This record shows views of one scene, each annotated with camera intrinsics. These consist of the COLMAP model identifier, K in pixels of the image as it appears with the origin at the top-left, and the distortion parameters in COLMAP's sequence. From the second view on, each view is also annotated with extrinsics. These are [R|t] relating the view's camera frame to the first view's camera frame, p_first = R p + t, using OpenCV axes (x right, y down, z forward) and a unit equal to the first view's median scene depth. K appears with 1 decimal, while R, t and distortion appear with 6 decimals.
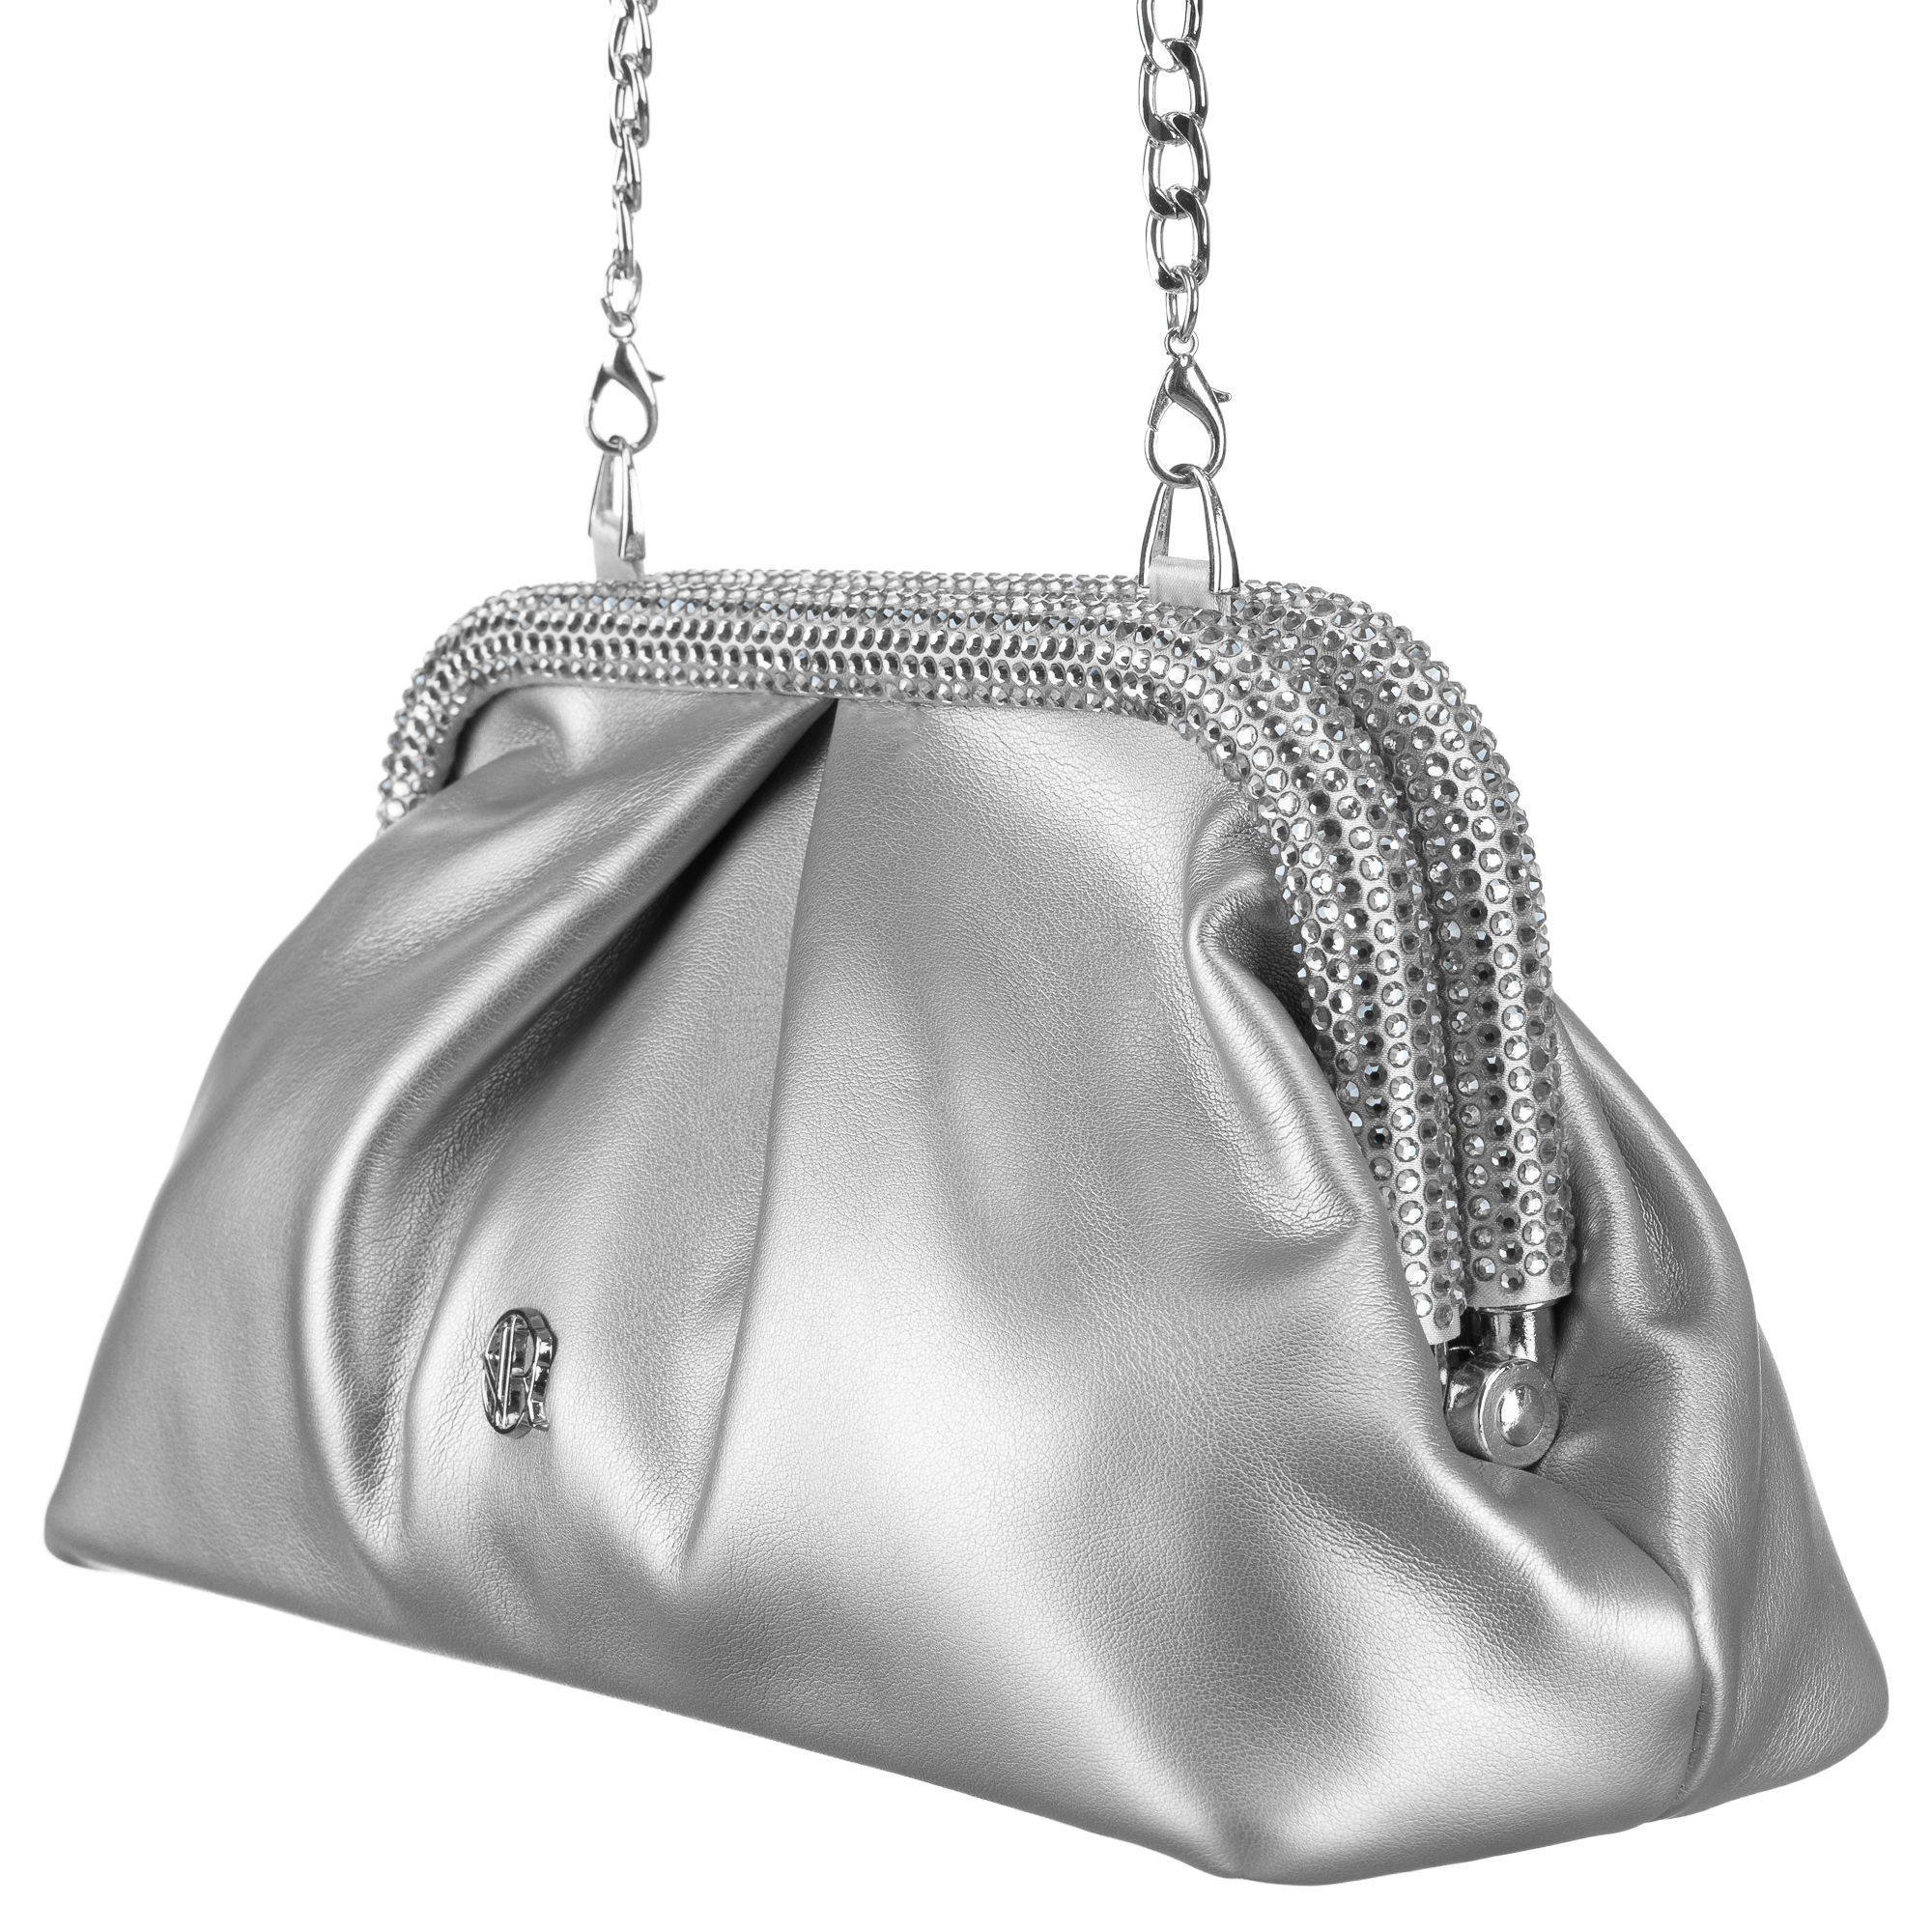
lens RADIAL K [[6156.4, 0, 966.0], [0, 6156.4, 966.0], [0, 0, 1]] dist [-0.032913, 0.221432]
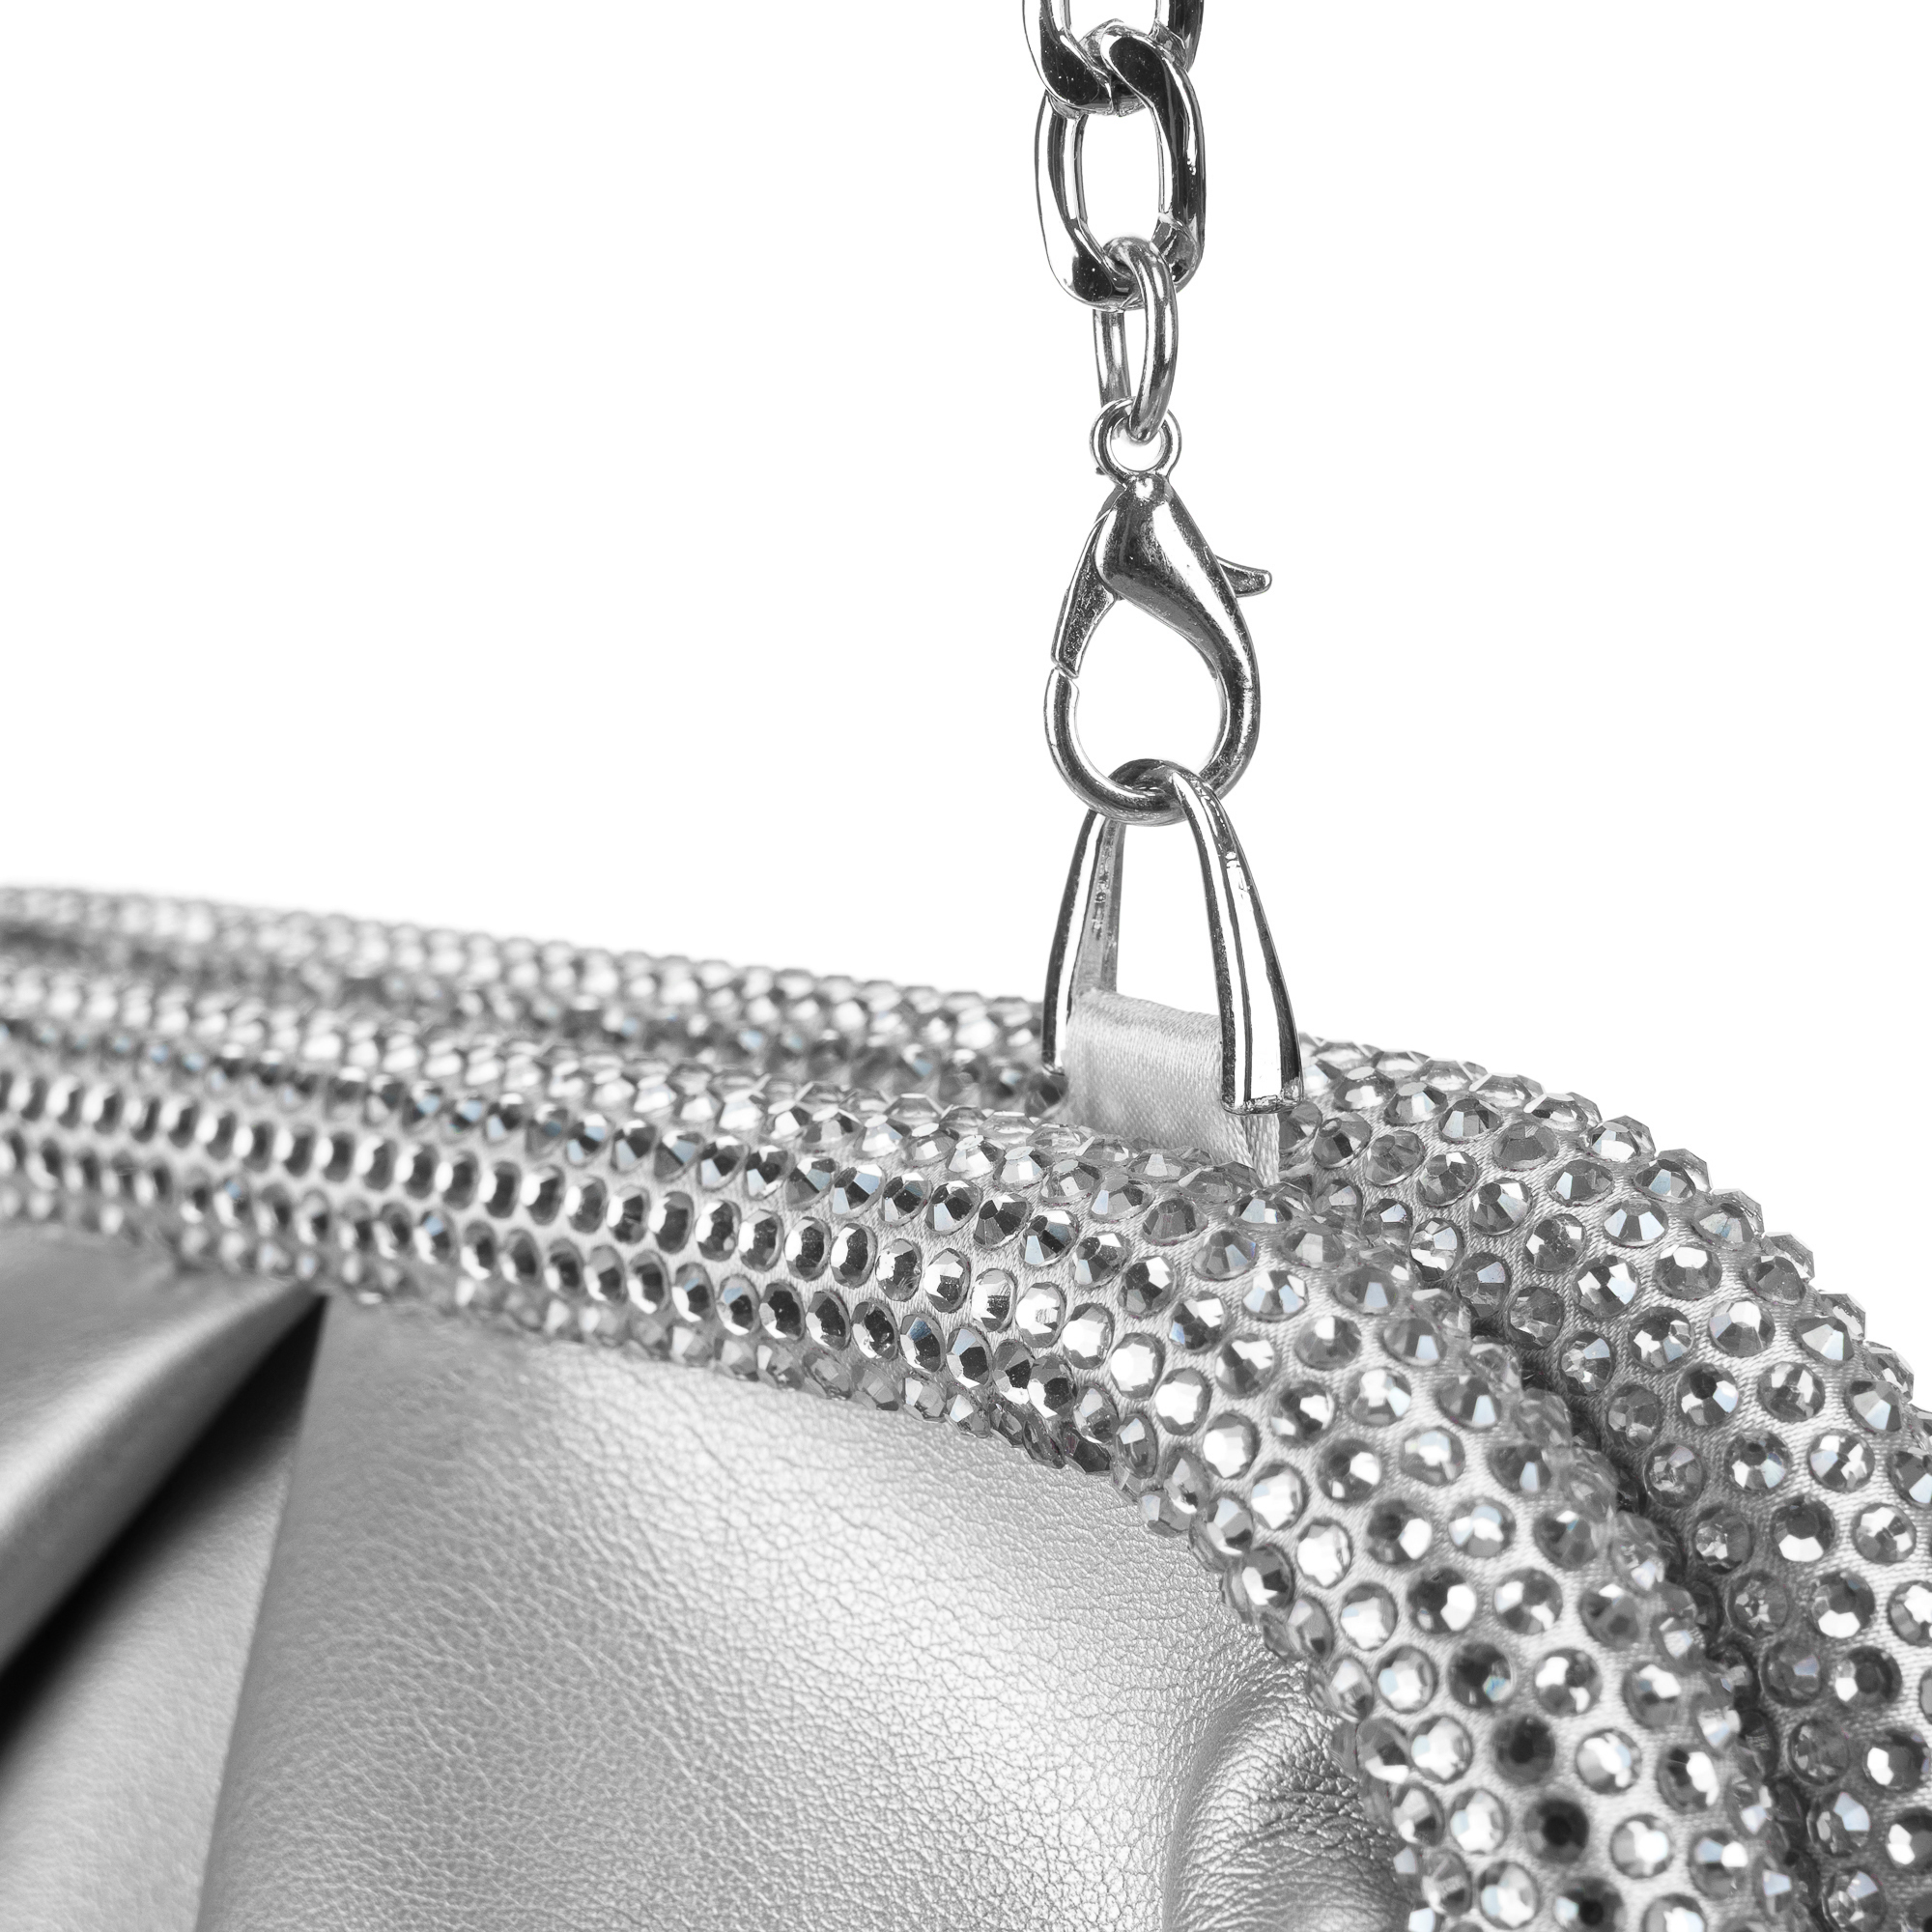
lens RADIAL K [[6156.4, 0, 966.0], [0, 6156.4, 966.0], [0, 0, 1]] dist [-0.032913, 0.221432]
pose [[0.999431, -0.021685, -0.025854, 0.033971], [0.023301, 0.997682, 0.063939, -0.094366], [0.024407, -0.064505, 0.997619, 0.625710]]
